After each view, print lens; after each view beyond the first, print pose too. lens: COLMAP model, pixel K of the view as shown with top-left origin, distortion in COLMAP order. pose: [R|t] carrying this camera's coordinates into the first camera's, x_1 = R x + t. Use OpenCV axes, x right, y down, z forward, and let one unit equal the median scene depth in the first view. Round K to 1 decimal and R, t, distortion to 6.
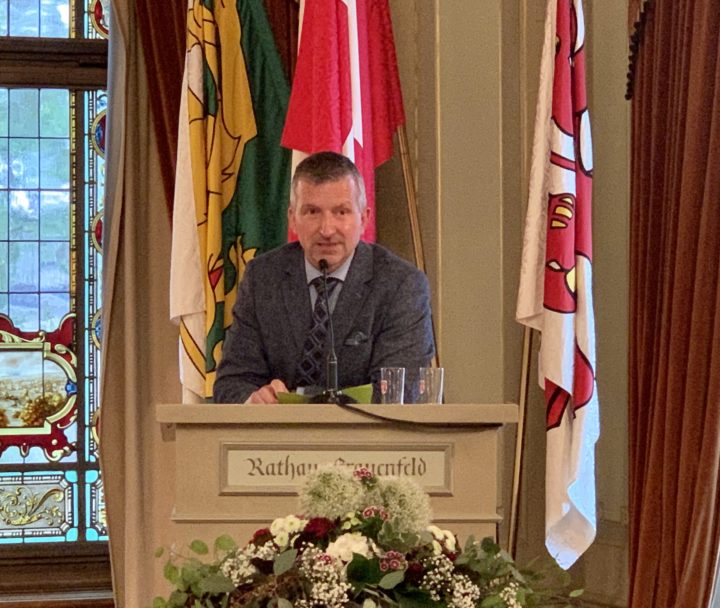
lens RADIAL K [[2811.9, 0, 359.3], [0, 2811.9, 306.7], [0, 0, 1]] dist [-0.134649, 0.000000]
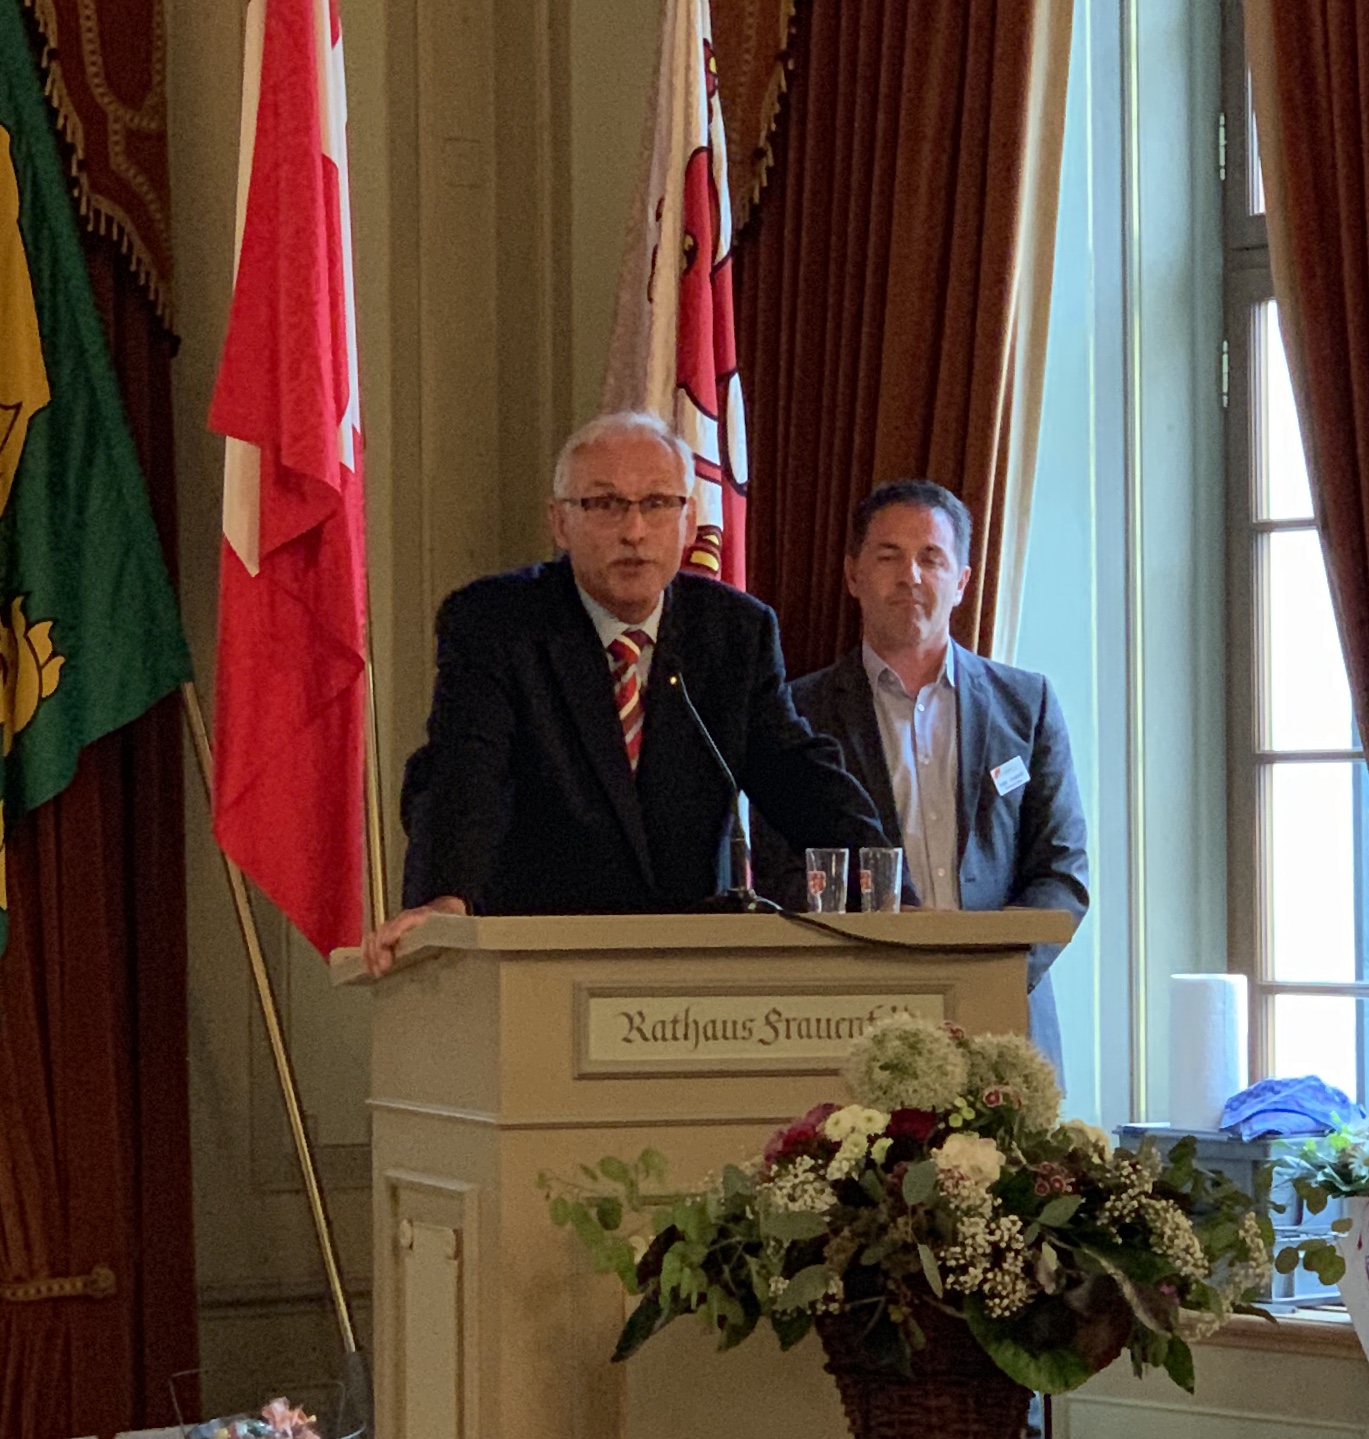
lens RADIAL K [[6208.3, 0, 687.3], [0, 6208.3, 718.9], [0, 0, 1]] dist [-0.194153, 0.000000]
pose [[0.950449, 0.001437, 0.310876, -0.252264], [-0.001664, 0.999999, 0.000464, -0.003132], [-0.310875, -0.000958, 0.950450, -0.111221]]
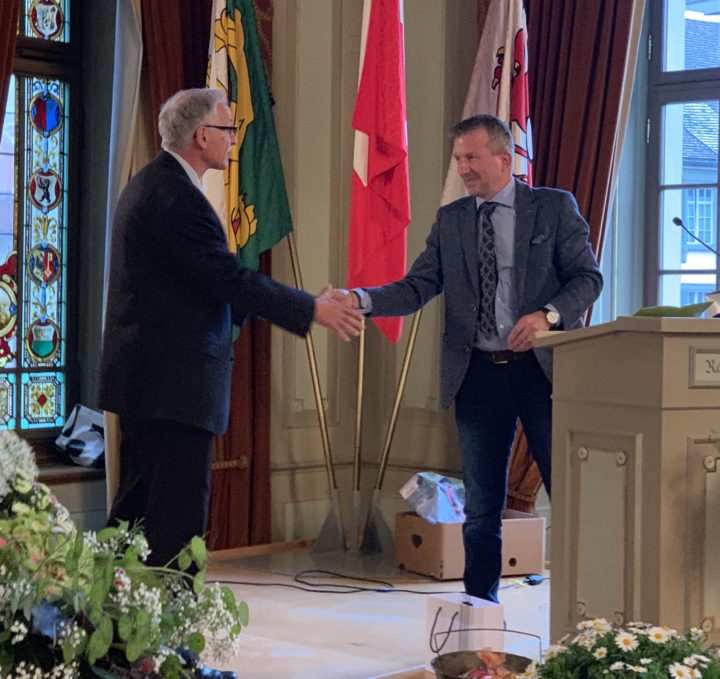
lens RADIAL K [[1777.5, 0, 352.9], [0, 1777.5, 333.6], [0, 0, 1]] dist [0.010111, 0.000000]
pose [[0.881191, 0.009596, 0.472662, -0.351870], [-0.025138, 0.999331, 0.026578, 0.014690], [-0.472091, -0.035302, 0.880843, 0.213891]]
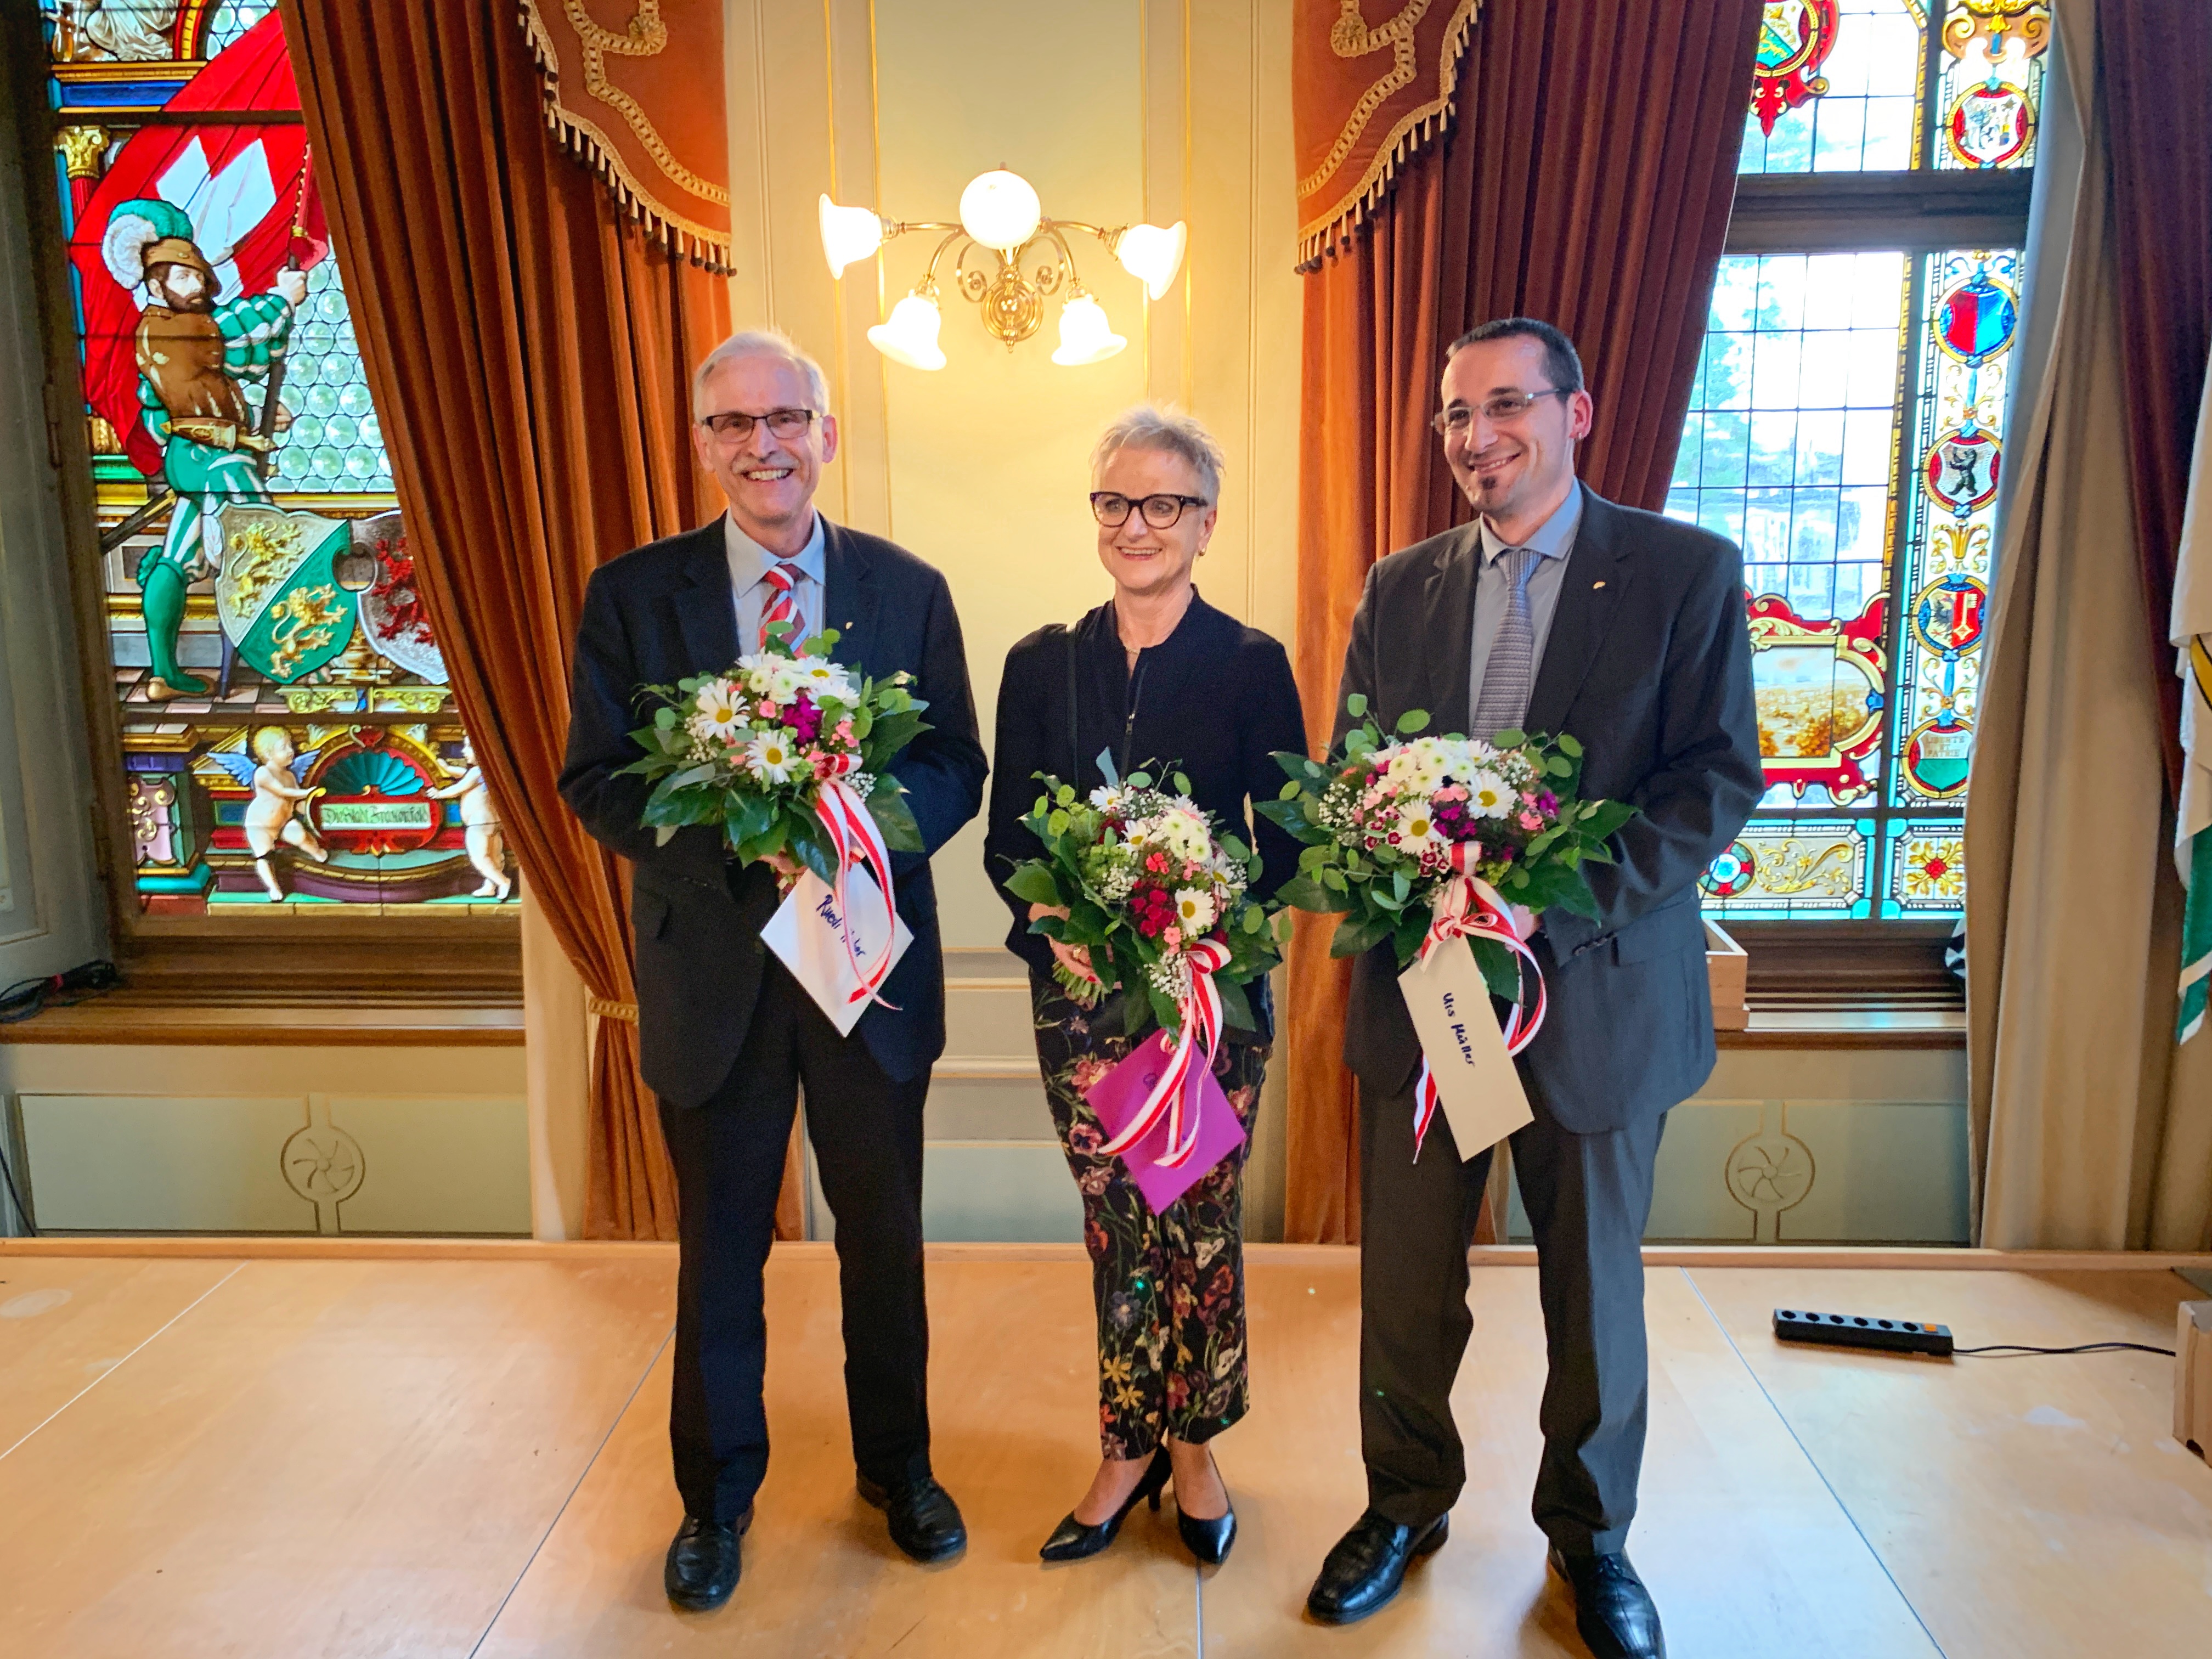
lens RADIAL K [[1720.8, 0, 1091.9], [0, 1720.8, 818.0], [0, 0, 1]] dist [0.013731, -0.012448]
pose [[0.919143, 0.061711, -0.389060, -0.113661], [0.009000, 0.984105, 0.177357, -0.020052], [0.393821, -0.166518, 0.903979, 0.538881]]
